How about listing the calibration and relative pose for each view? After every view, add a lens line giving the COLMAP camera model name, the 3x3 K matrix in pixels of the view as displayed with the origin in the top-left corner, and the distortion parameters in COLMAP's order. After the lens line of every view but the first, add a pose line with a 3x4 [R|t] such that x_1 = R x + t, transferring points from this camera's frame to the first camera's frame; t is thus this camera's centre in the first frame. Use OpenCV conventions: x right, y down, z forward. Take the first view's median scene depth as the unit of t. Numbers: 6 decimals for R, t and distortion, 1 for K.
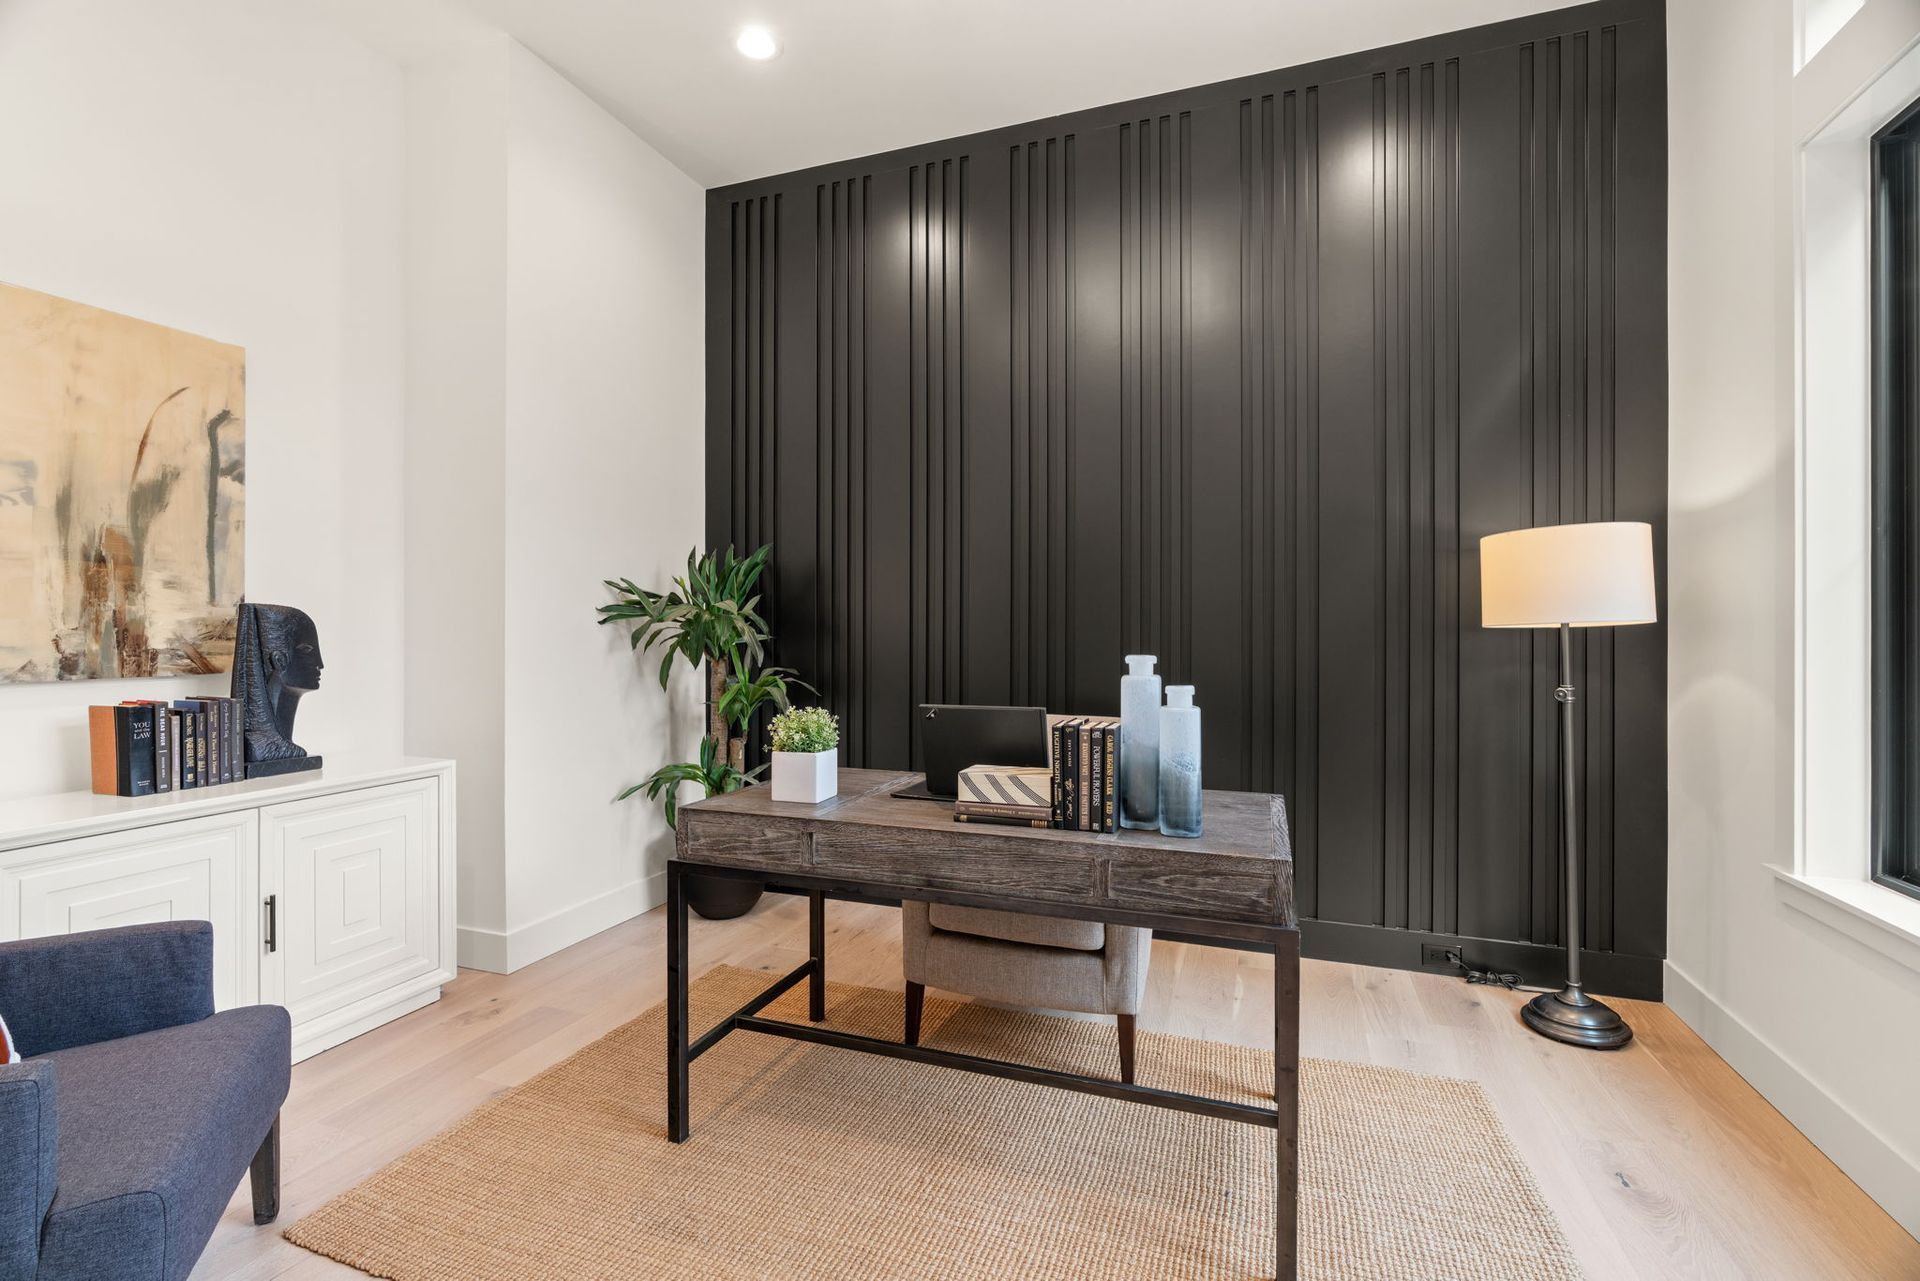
lens RADIAL K [[849.2, 0, 958.8], [0, 849.2, 632.3], [0, 0, 1]] dist [-0.001399, 0.000093]
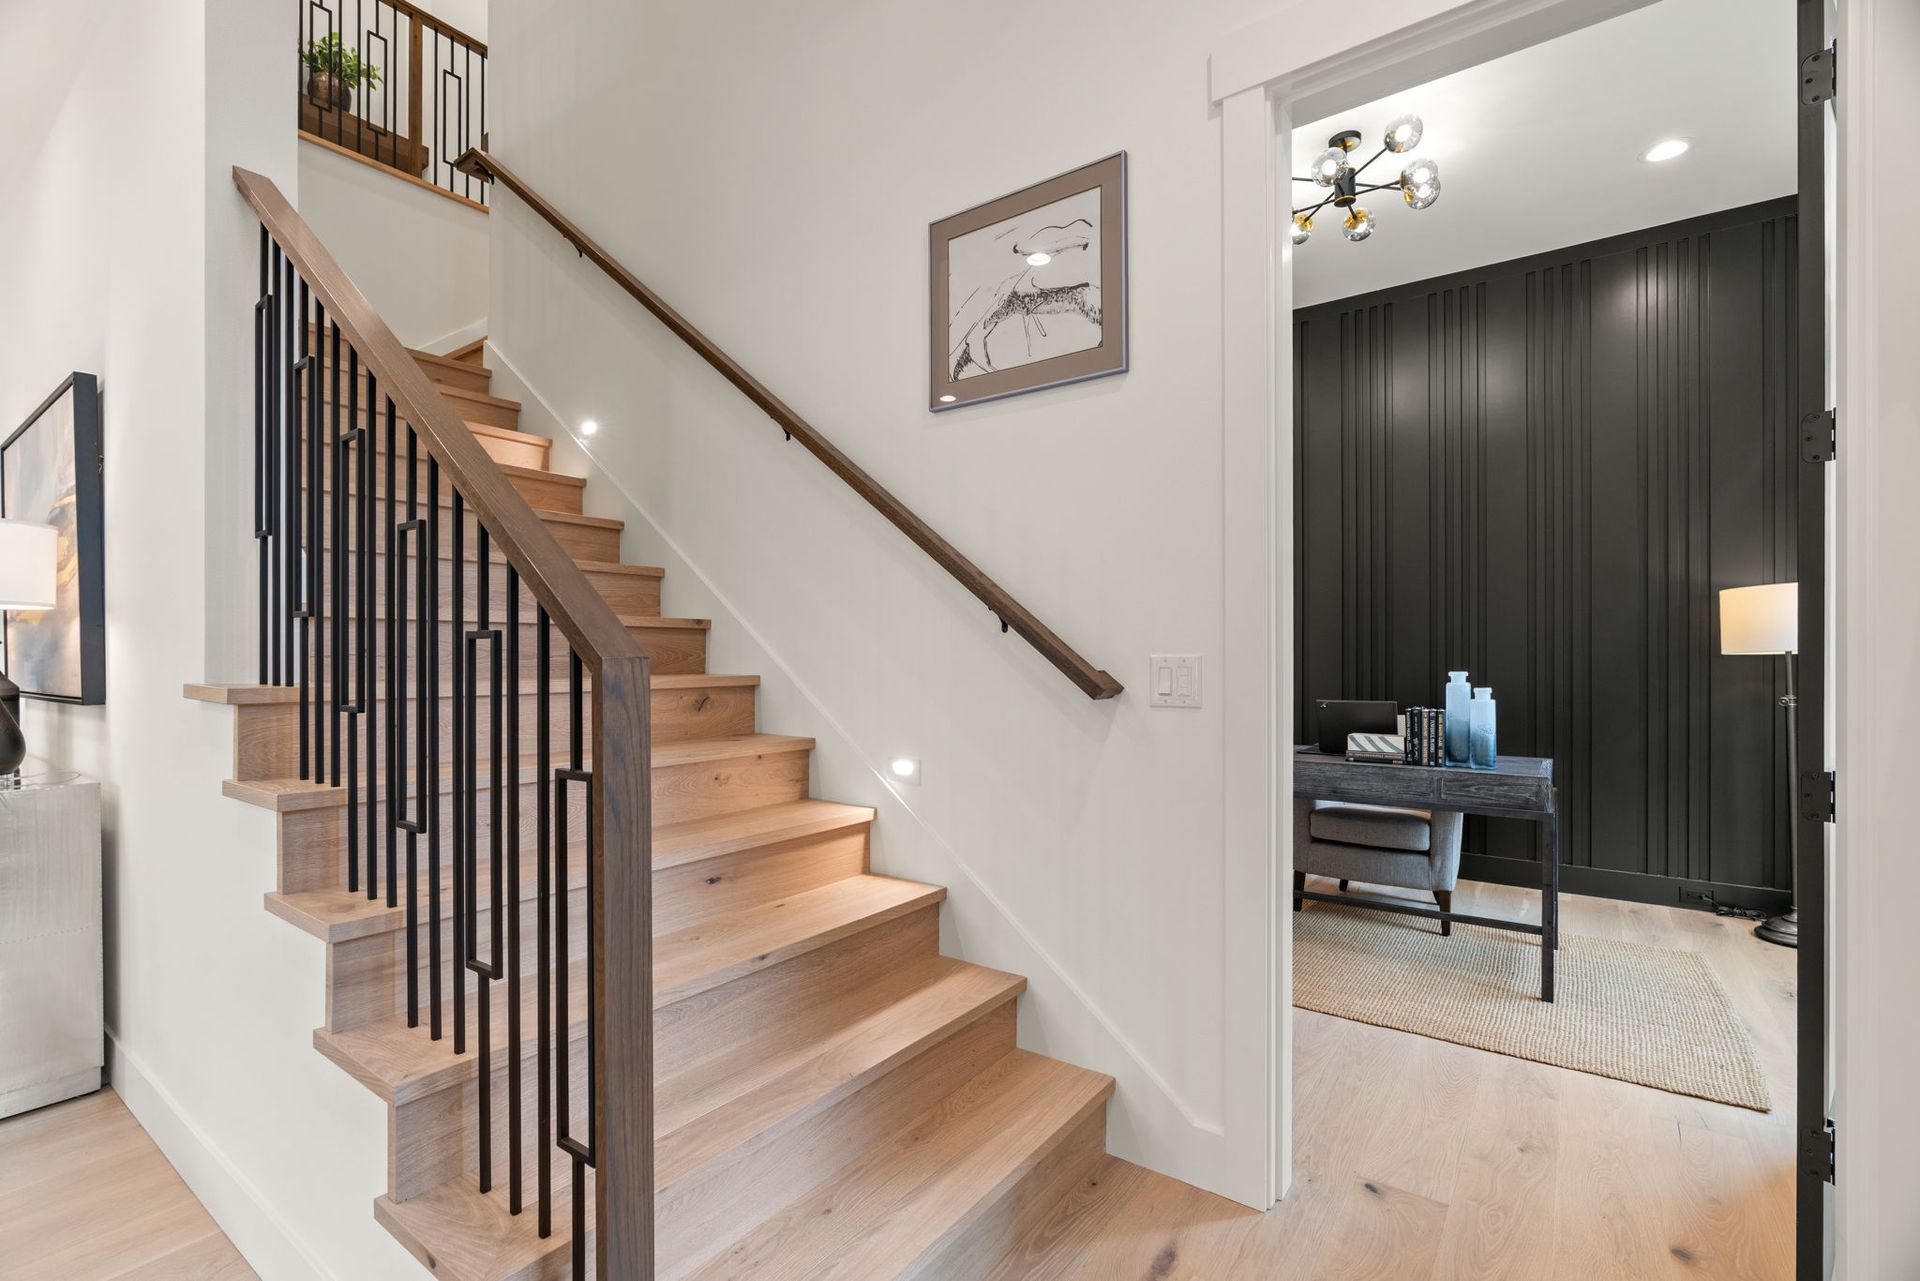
lens RADIAL K [[849.2, 0, 960.5], [0, 849.2, 657.4], [0, 0, 1]] dist [-0.001399, 0.000093]
pose [[0.961528, -0.006858, -0.274620, -0.315103], [0.005686, 0.999971, -0.005065, -0.001259], [0.274647, 0.003308, 0.961540, -1.058183]]
